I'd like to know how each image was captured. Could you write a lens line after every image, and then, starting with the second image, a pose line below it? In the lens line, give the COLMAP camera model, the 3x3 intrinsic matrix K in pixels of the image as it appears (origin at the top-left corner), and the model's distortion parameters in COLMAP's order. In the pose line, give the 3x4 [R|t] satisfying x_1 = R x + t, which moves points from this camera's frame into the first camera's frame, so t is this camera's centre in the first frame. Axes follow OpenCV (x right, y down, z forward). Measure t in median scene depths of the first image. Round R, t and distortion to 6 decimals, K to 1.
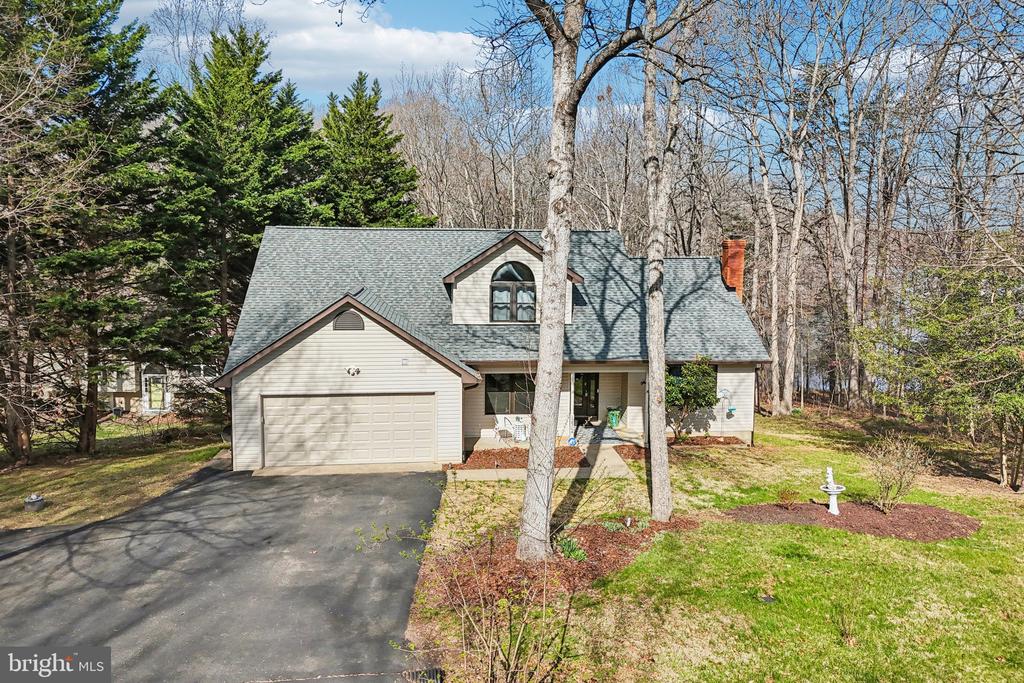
lens RADIAL K [[761.6, 0, 514.5], [0, 761.6, 284.5], [0, 0, 1]] dist [0.047434, -0.022063]
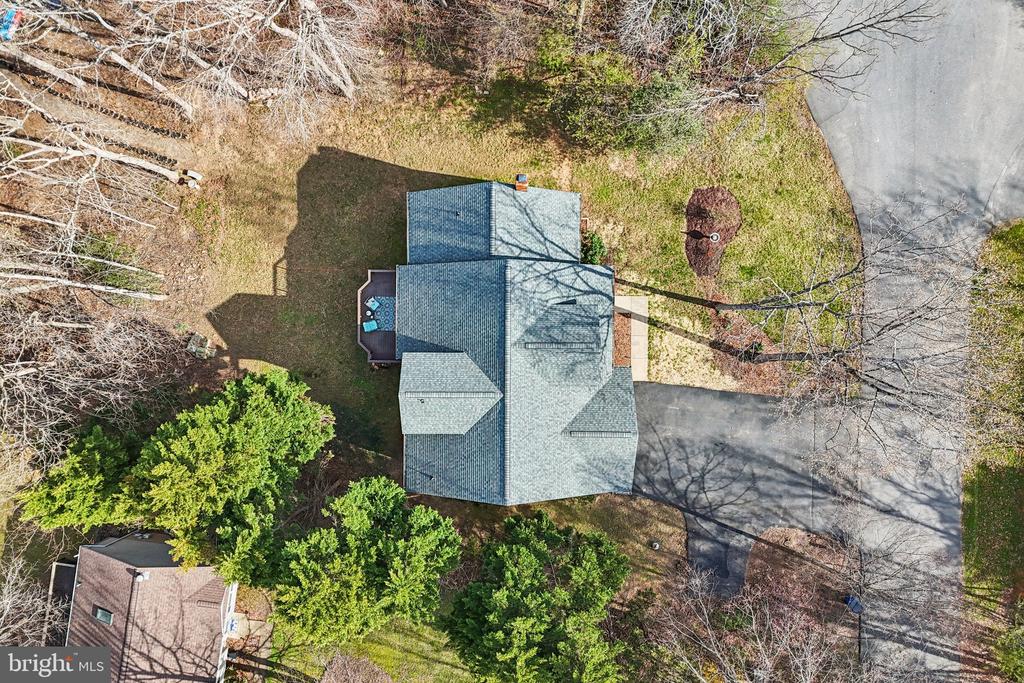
lens RADIAL K [[777.3, 0, 512.0], [0, 777.3, 341.5], [0, 0, 1]] dist [0.057732, -0.009895]
pose [[0.120180, -0.992721, -0.007892, -0.001095], [0.080932, 0.001874, 0.996718, -1.782139], [-0.989448, -0.120424, 0.080568, 1.044867]]
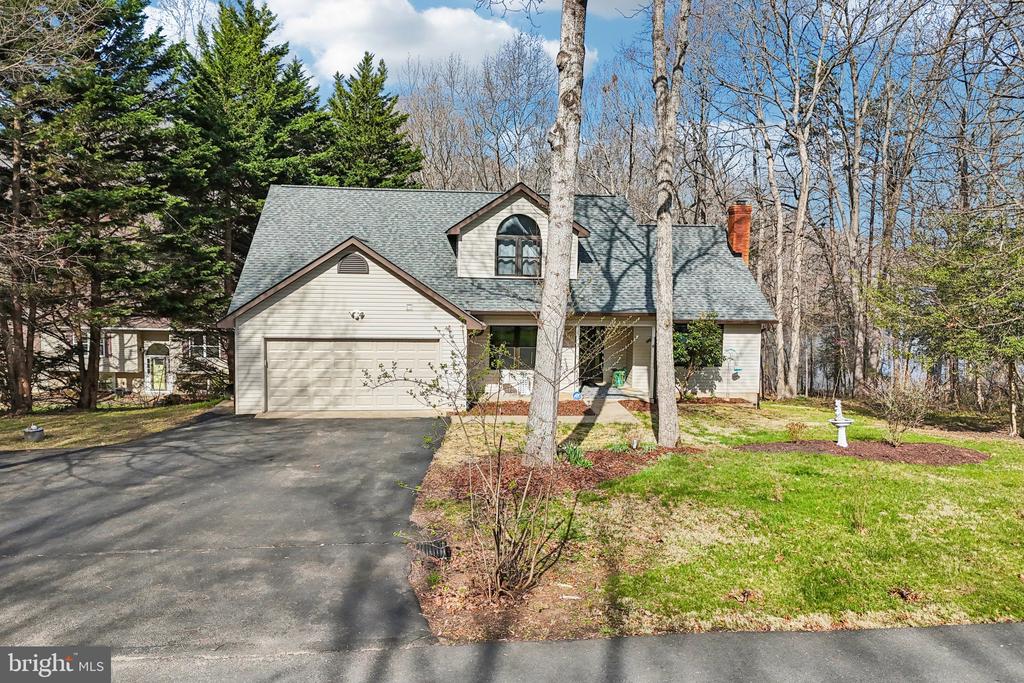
lens RADIAL K [[761.2, 0, 516.4], [0, 761.2, 288.9], [0, 0, 1]] dist [0.036751, -0.001914]
pose [[0.999966, 0.008223, -0.001061, -0.003188], [-0.008241, 0.999799, -0.018270, 0.085183], [0.000910, 0.018278, 0.999833, 0.007735]]
